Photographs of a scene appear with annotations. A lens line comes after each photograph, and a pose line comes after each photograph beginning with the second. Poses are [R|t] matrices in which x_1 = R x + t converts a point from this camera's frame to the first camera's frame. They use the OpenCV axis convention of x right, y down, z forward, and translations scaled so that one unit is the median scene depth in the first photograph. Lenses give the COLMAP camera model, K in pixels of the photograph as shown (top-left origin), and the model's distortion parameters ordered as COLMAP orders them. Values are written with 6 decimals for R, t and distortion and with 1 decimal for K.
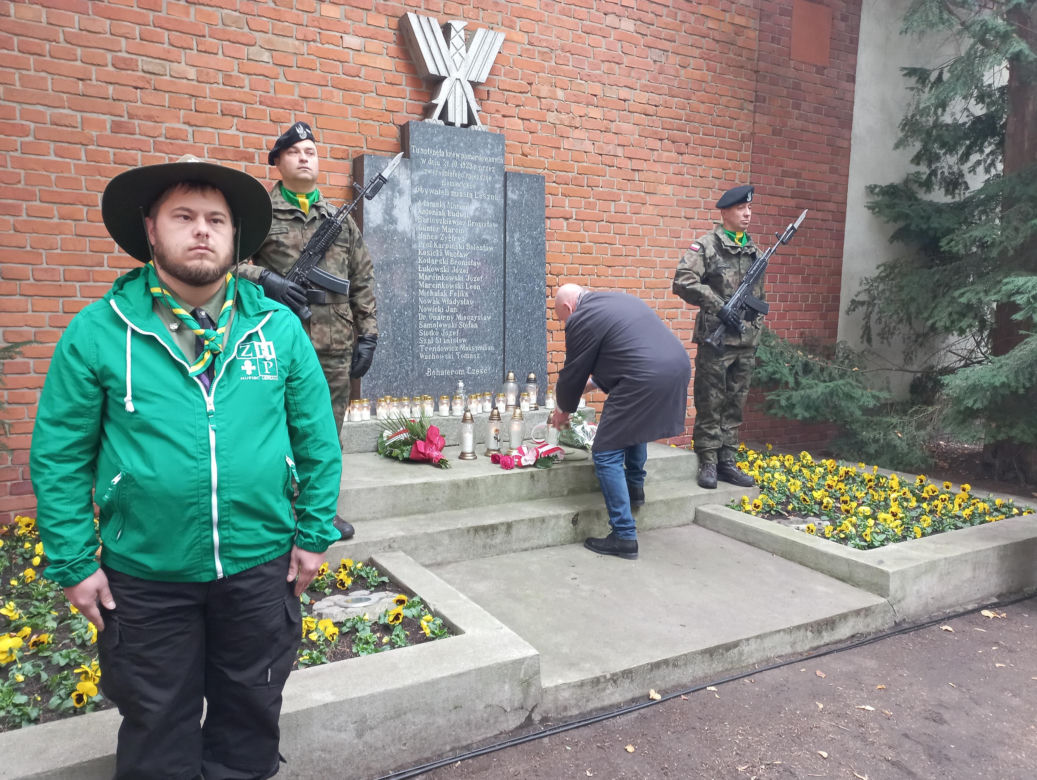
lens RADIAL K [[707.8, 0, 518.0], [0, 707.8, 420.1], [0, 0, 1]] dist [0.046911, -0.022666]
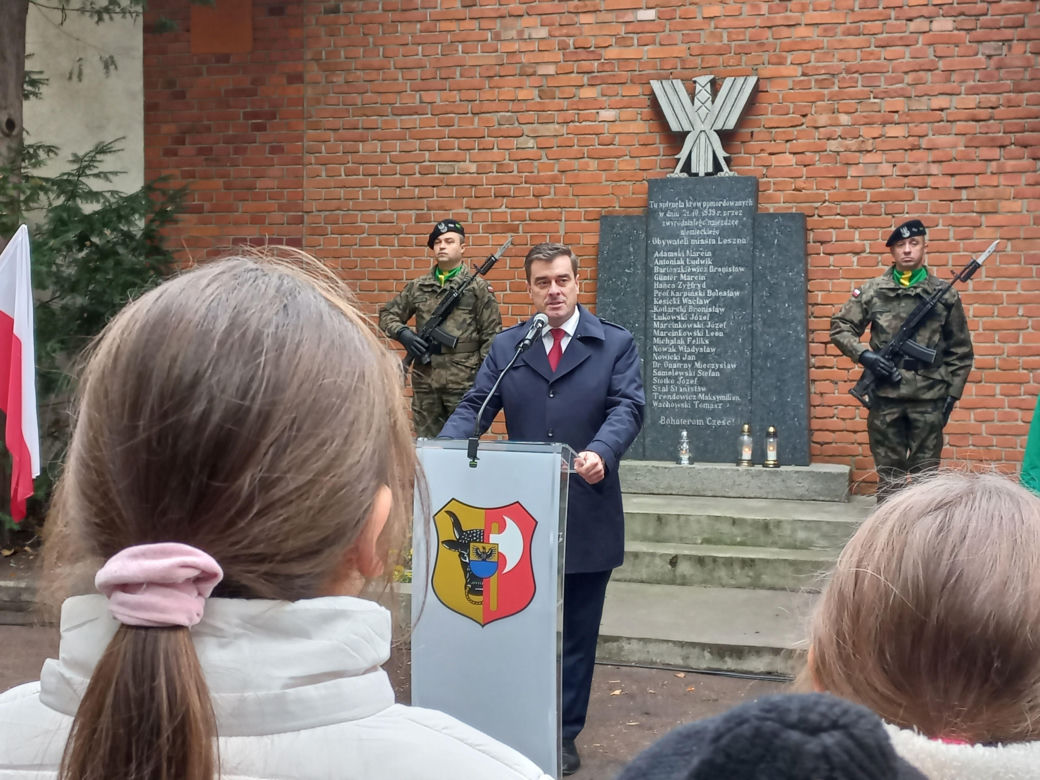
lens RADIAL K [[834.0, 0, 441.7], [0, 834.0, 419.1], [0, 0, 1]] dist [0.013424, 0.004619]
pose [[0.795587, 0.044406, -0.604210, 0.347706], [-0.093007, 0.994440, -0.049381, 0.017697], [0.598658, 0.095483, 0.795294, -0.114052]]
